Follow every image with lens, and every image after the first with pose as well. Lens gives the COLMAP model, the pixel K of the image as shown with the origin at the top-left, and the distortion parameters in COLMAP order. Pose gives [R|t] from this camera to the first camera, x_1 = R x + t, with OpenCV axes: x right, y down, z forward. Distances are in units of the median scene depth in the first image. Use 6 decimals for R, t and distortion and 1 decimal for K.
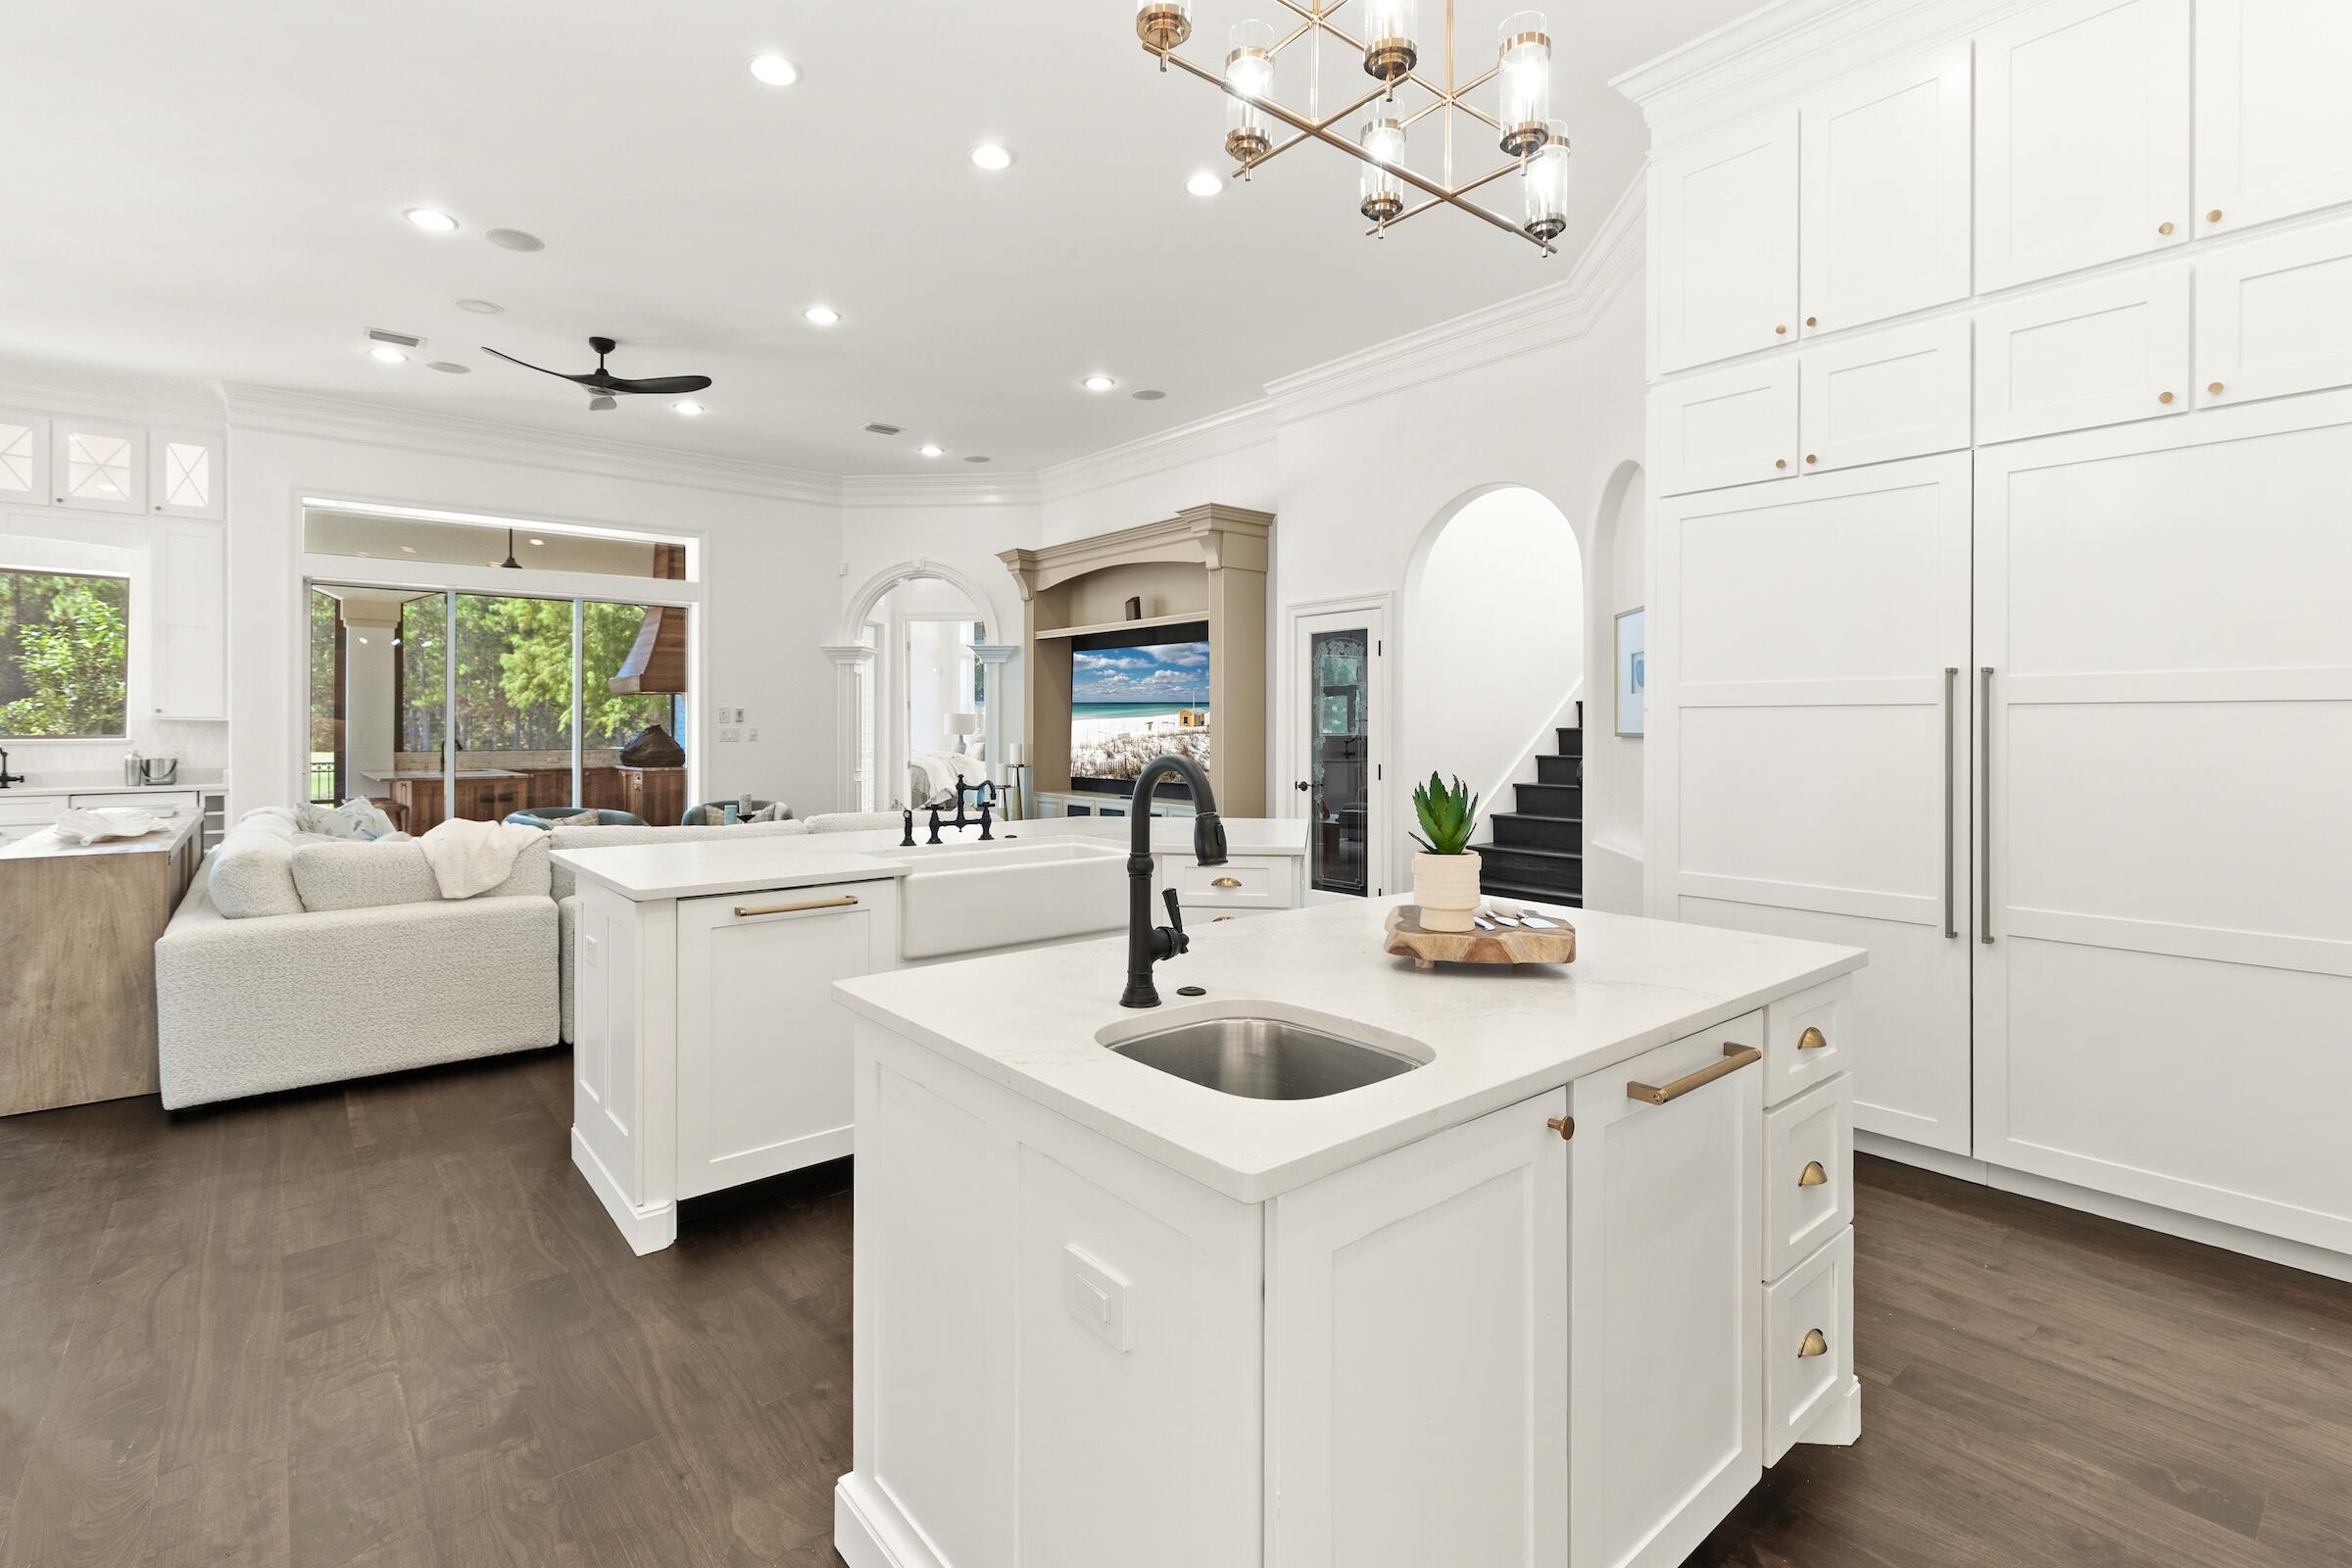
lens RADIAL K [[1112.3, 0, 1173.2], [0, 1112.3, 716.5], [0, 0, 1]] dist [0.003756, 0.000876]
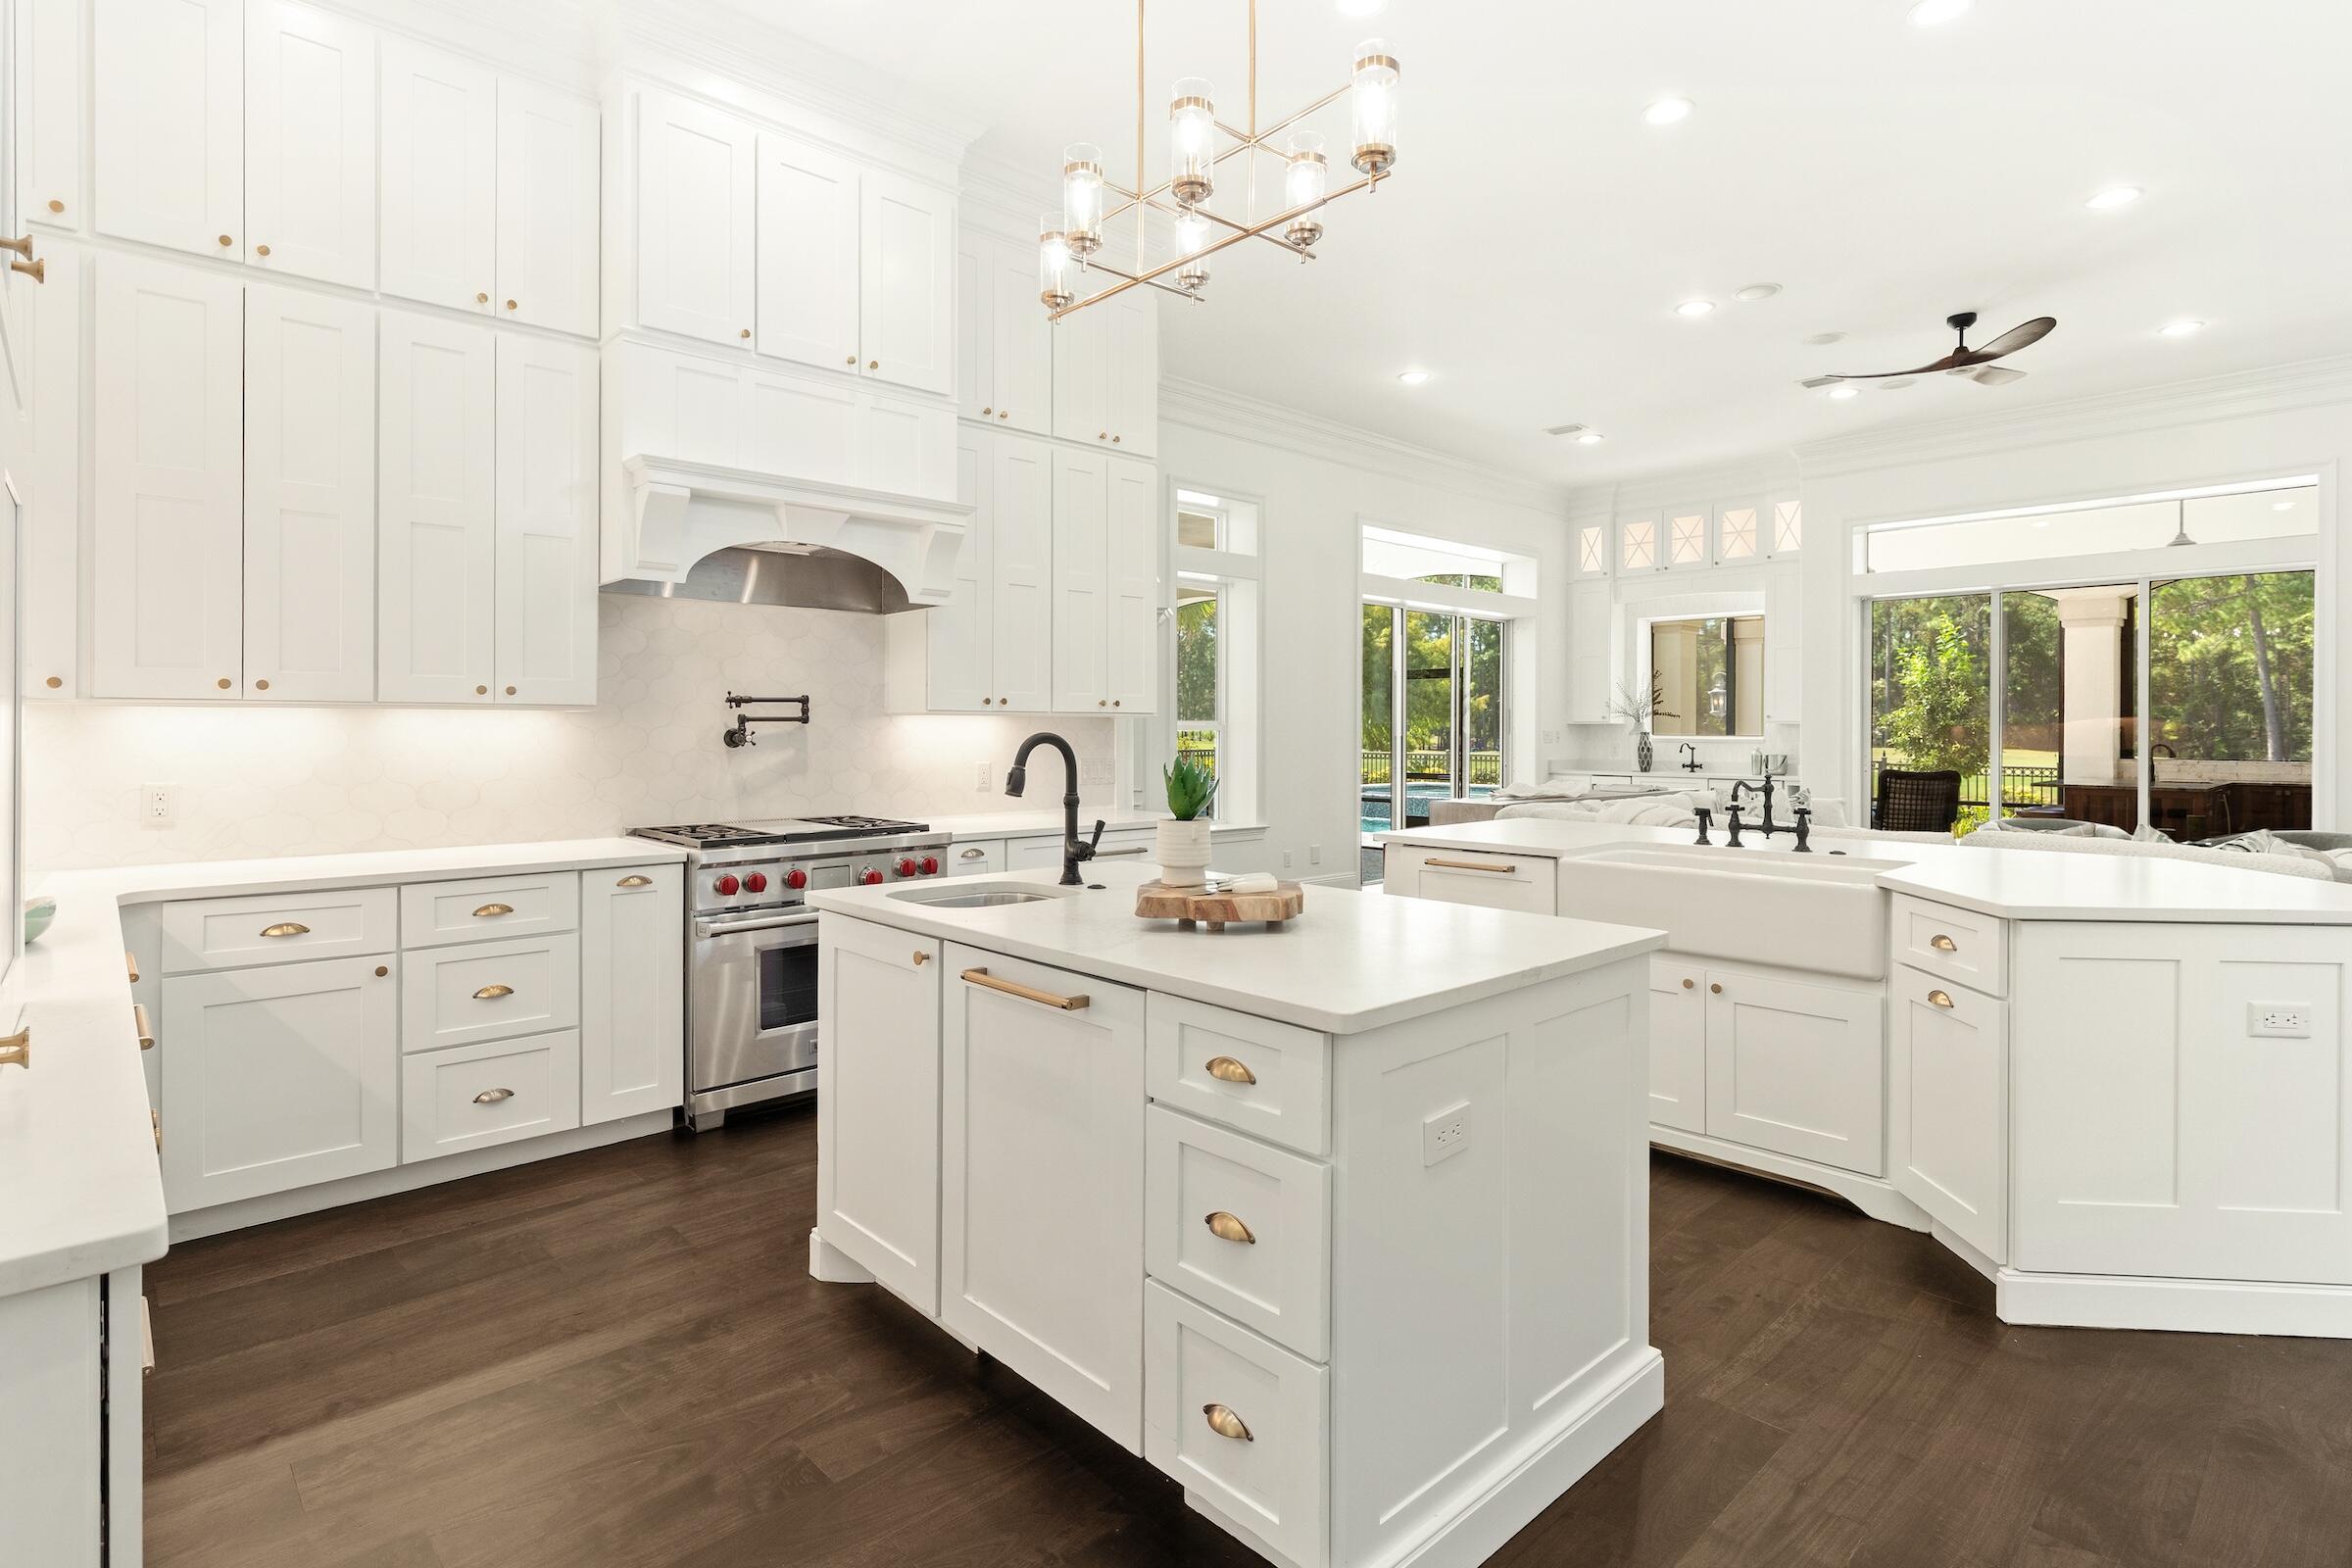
lens RADIAL K [[1207.0, 0, 1174.1], [0, 1207.0, 773.5], [0, 0, 1]] dist [-0.005918, -0.001806]
pose [[0.069464, 0.037456, -0.996881, 0.401231], [0.001996, 0.999288, 0.037685, 0.006182], [0.997582, -0.004608, 0.069340, 0.233924]]
